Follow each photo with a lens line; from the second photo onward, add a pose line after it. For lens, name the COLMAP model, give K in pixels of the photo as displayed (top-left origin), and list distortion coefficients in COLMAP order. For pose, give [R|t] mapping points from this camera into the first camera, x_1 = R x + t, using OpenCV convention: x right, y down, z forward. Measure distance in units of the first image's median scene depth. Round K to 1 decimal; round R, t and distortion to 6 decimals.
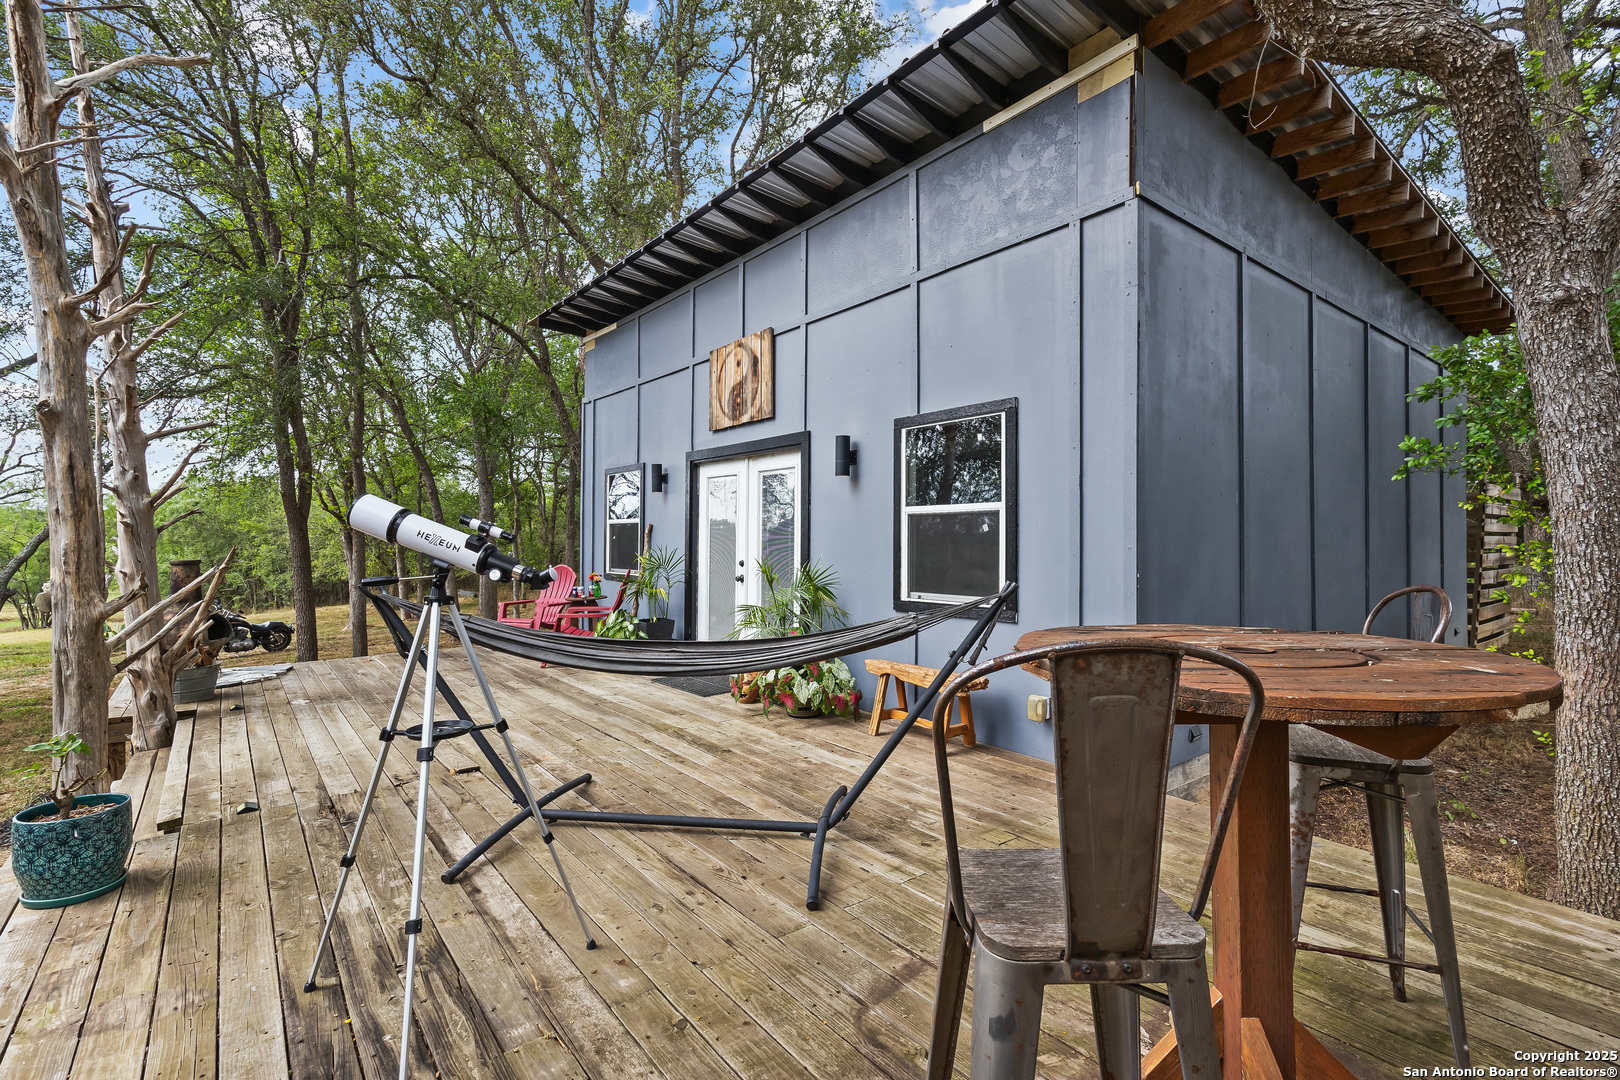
lens RADIAL K [[742.5, 0, 810.2], [0, 742.5, 531.0], [0, 0, 1]] dist [-0.000083, -0.000342]
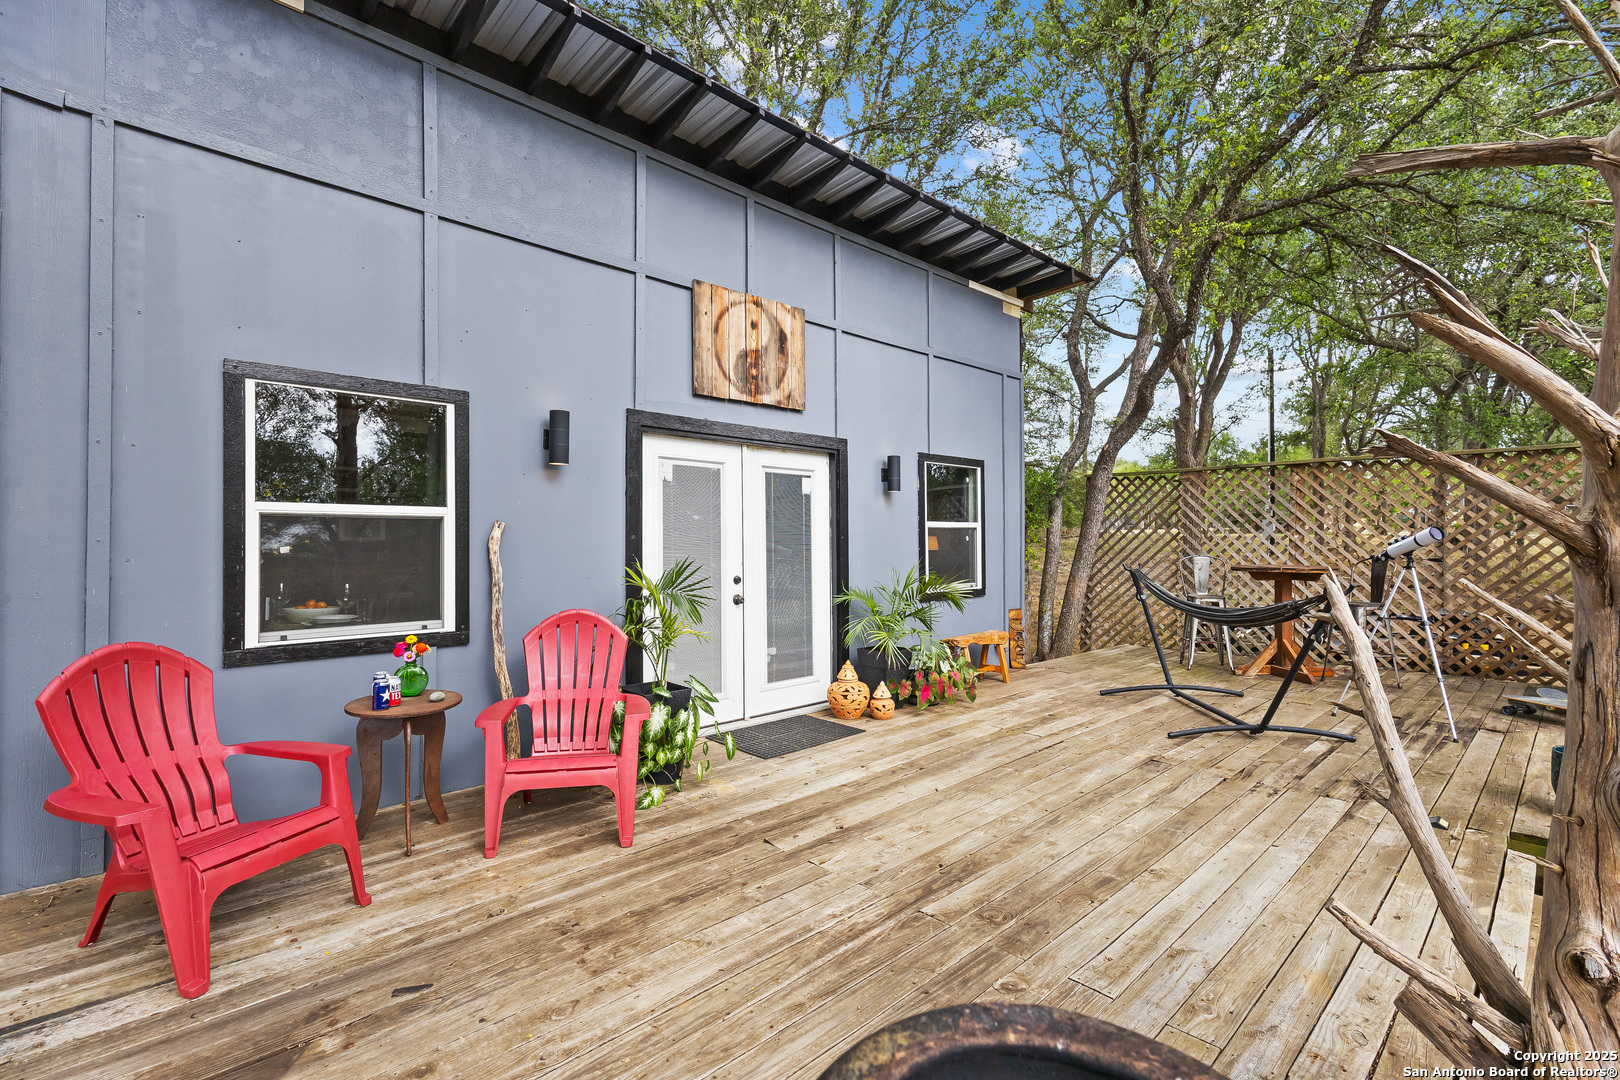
lens RADIAL K [[742.5, 0, 798.5], [0, 742.5, 536.3], [0, 0, 1]] dist [-0.000083, -0.000342]
pose [[-0.081776, 0.016832, 0.996509, -0.916069], [0.000337, 0.999858, -0.016861, 0.011871], [-0.996651, -0.001043, -0.081770, 1.055879]]
